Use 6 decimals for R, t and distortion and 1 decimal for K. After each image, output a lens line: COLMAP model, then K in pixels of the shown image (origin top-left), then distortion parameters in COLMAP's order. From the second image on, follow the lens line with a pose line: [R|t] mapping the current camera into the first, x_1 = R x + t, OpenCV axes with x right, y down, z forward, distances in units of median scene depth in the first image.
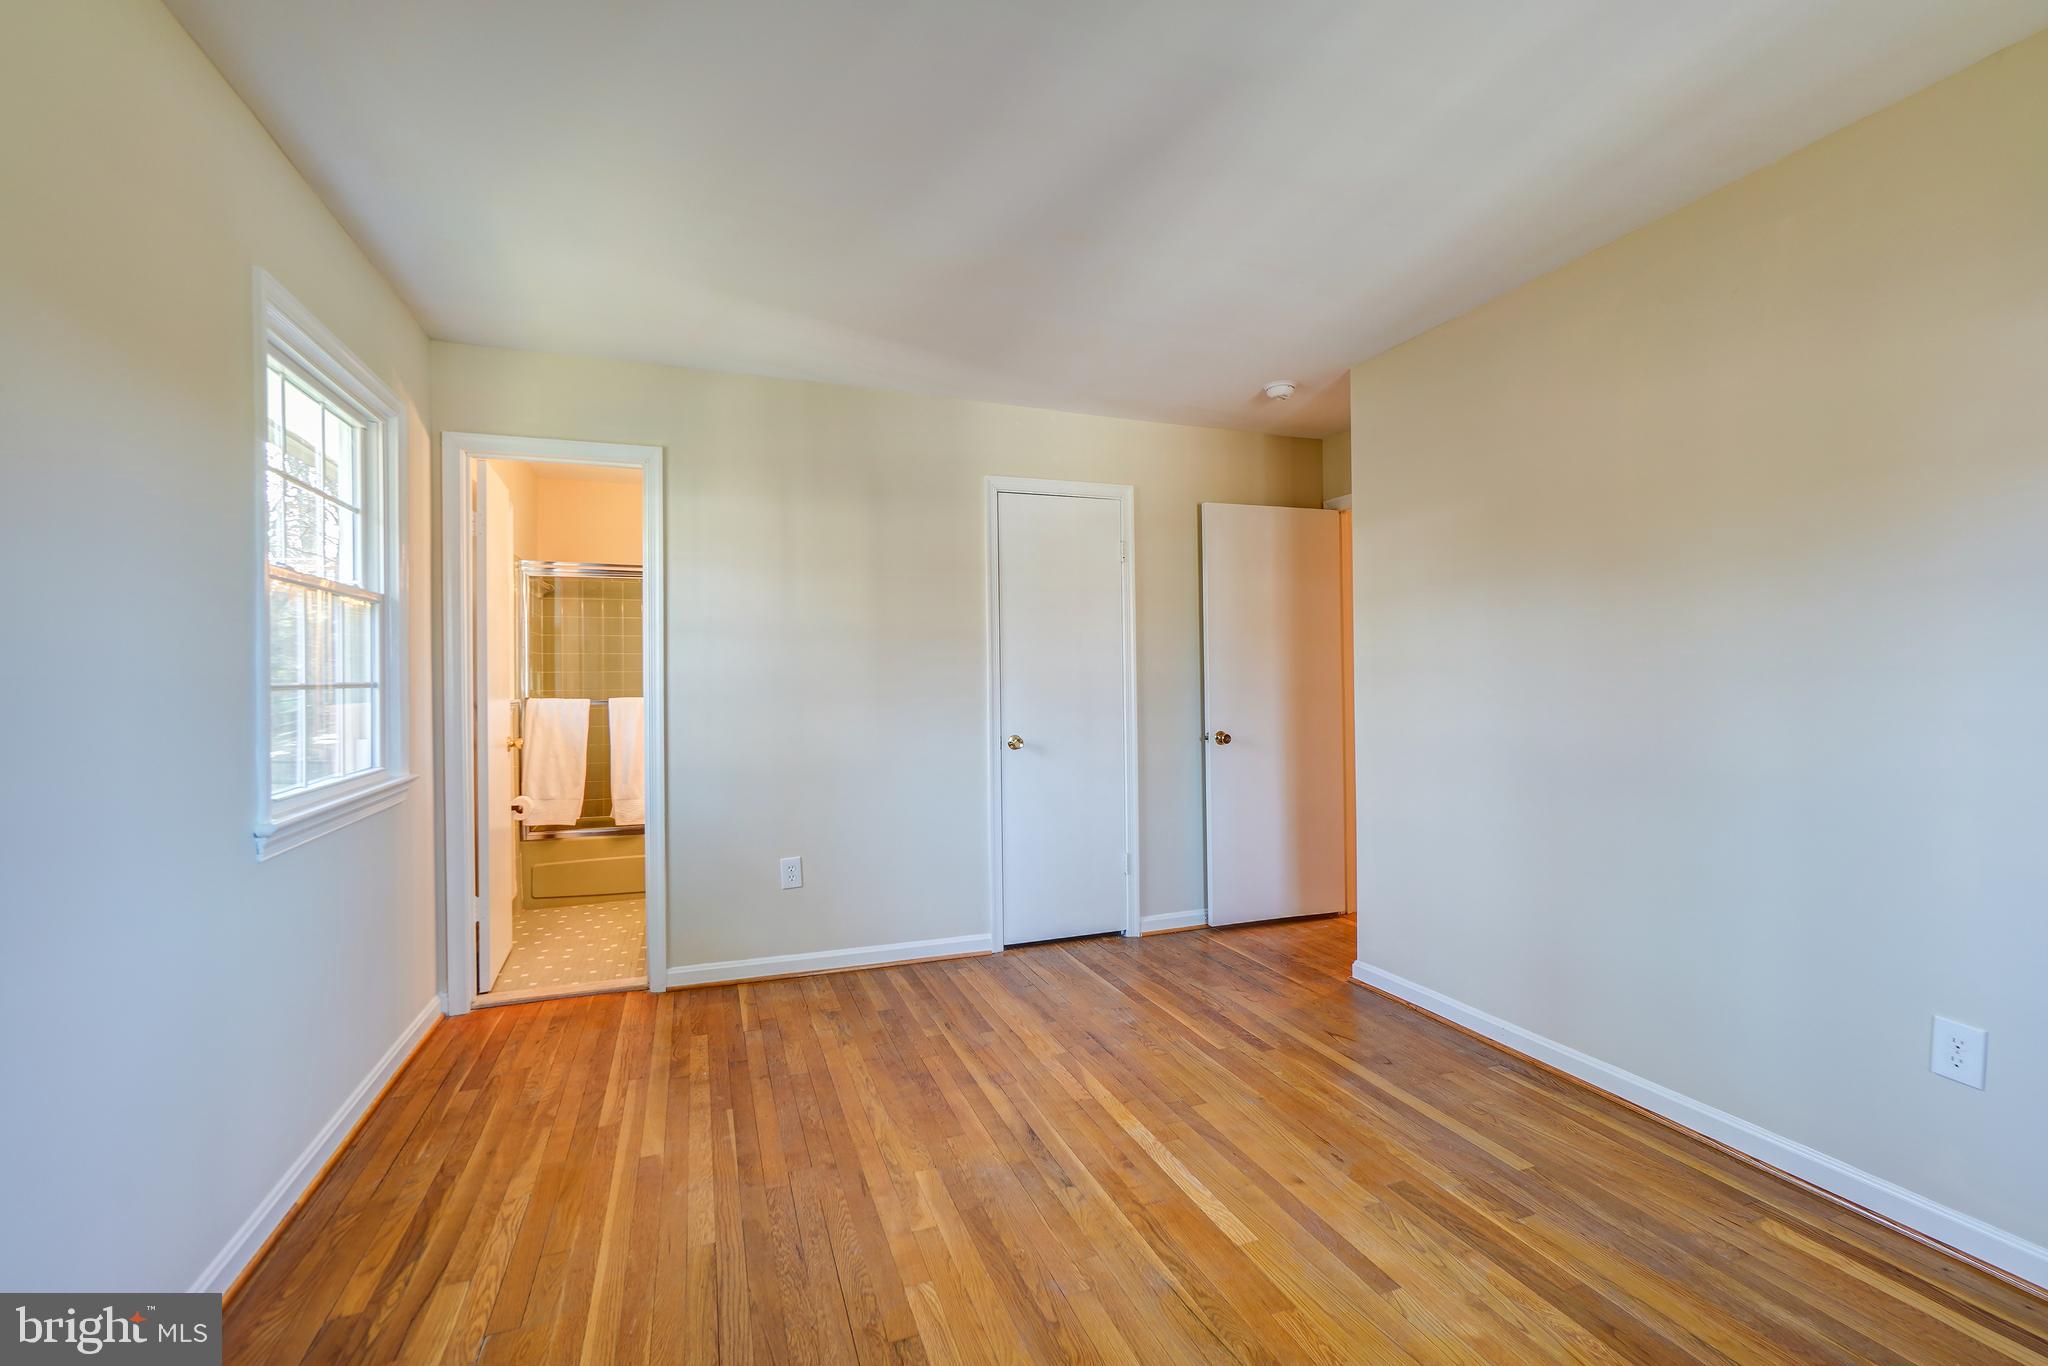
lens RADIAL K [[892.4, 0, 1034.4], [0, 892.4, 669.6], [0, 0, 1]] dist [-0.011486, 0.010475]
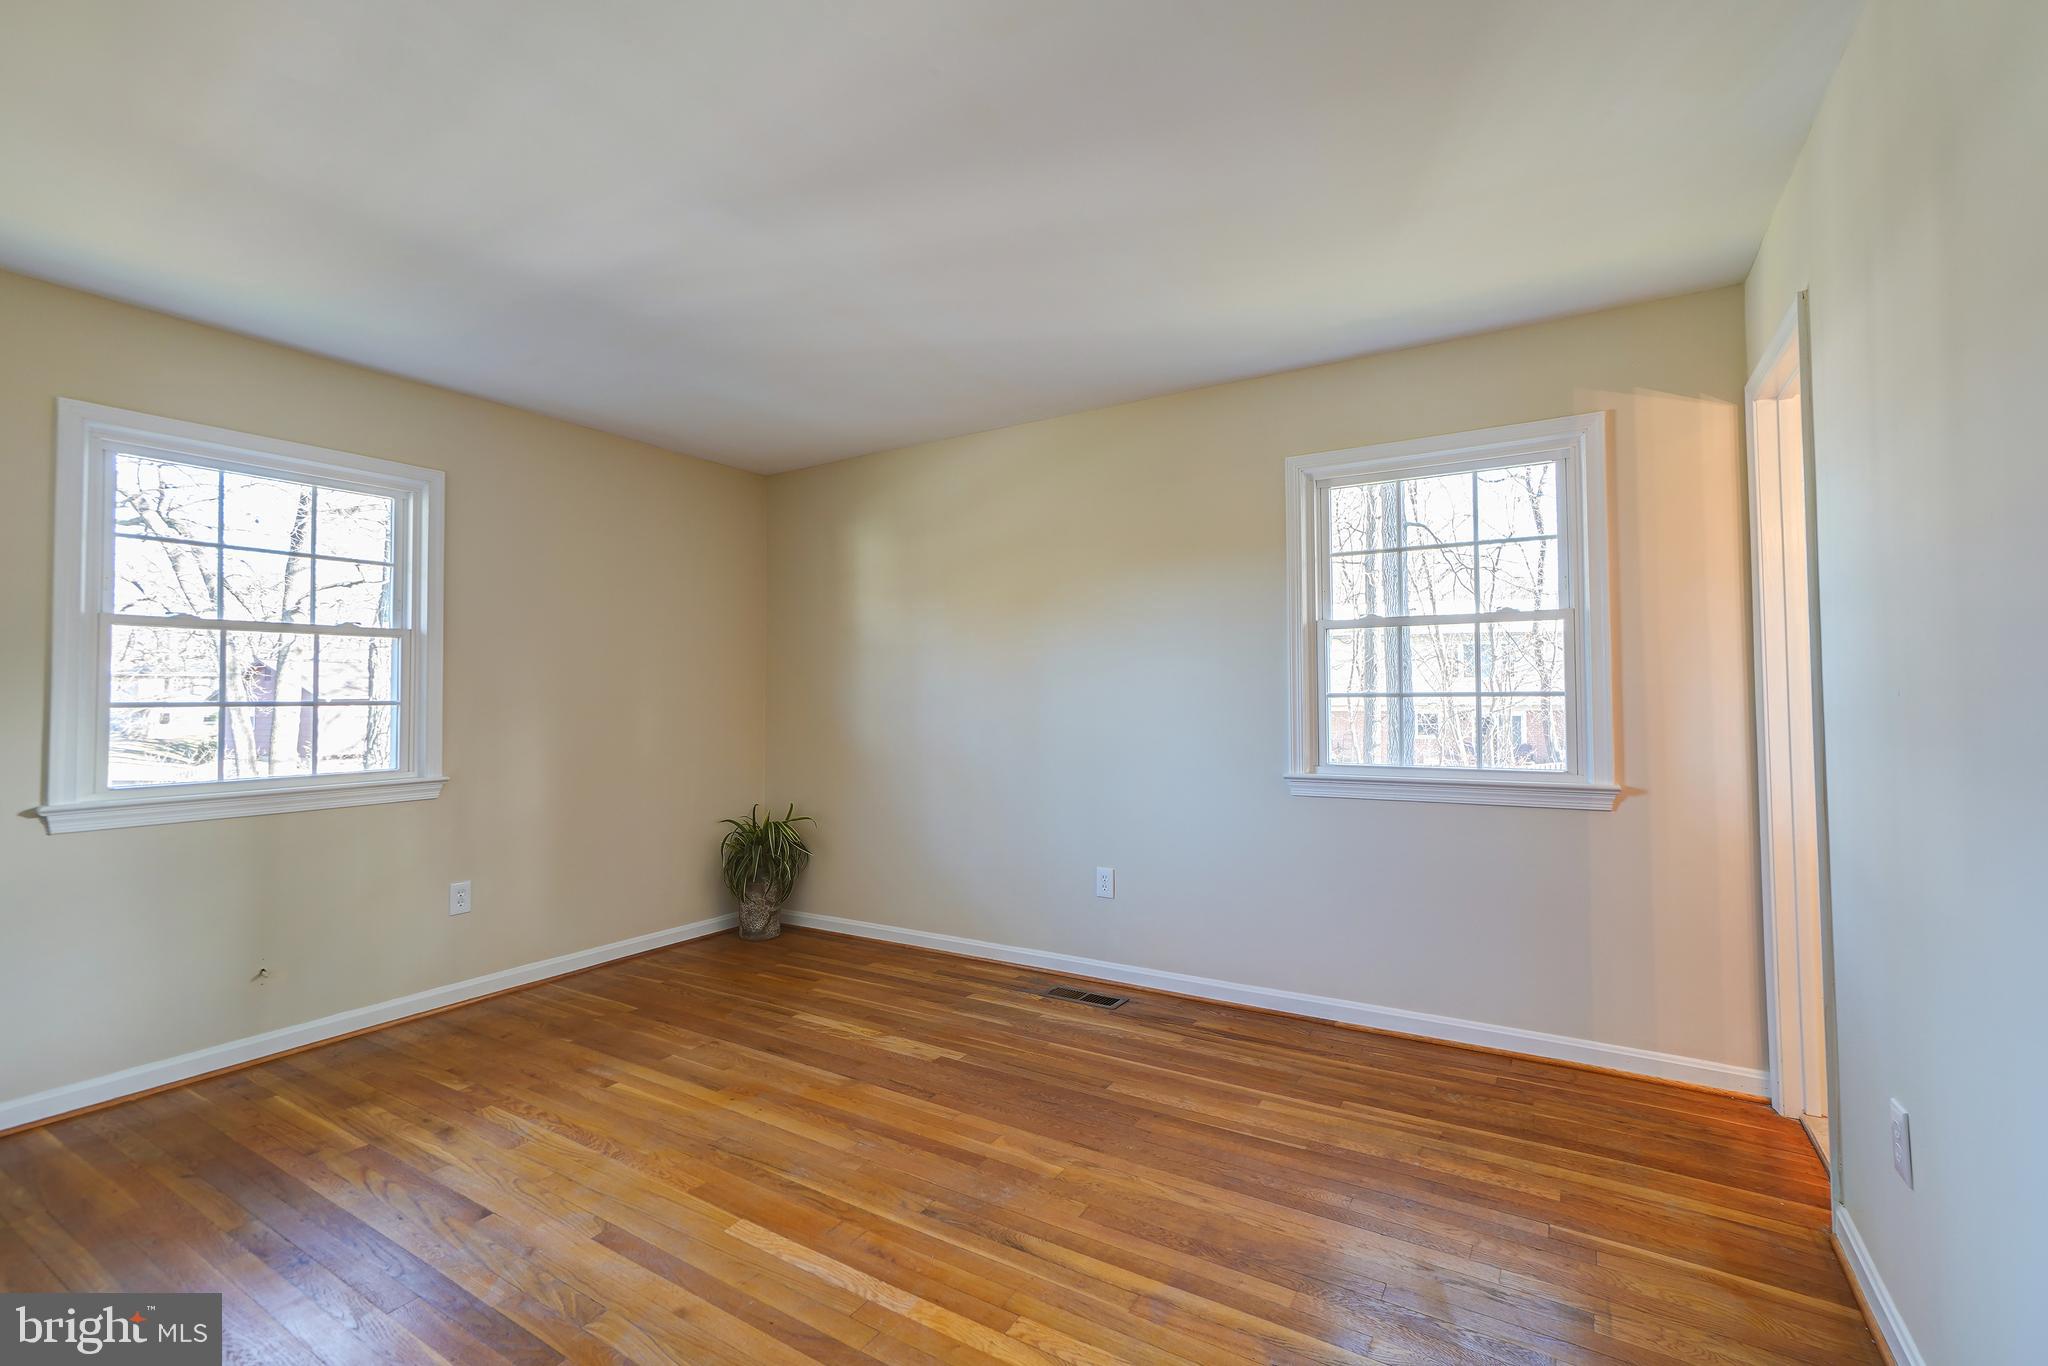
lens RADIAL K [[892.4, 0, 1034.4], [0, 892.4, 669.6], [0, 0, 1]] dist [-0.011486, 0.010475]
pose [[-0.788874, -0.004897, -0.614535, 0.517628], [0.016313, 0.999449, -0.028905, 0.009998], [0.614338, -0.032827, -0.788360, 1.756831]]
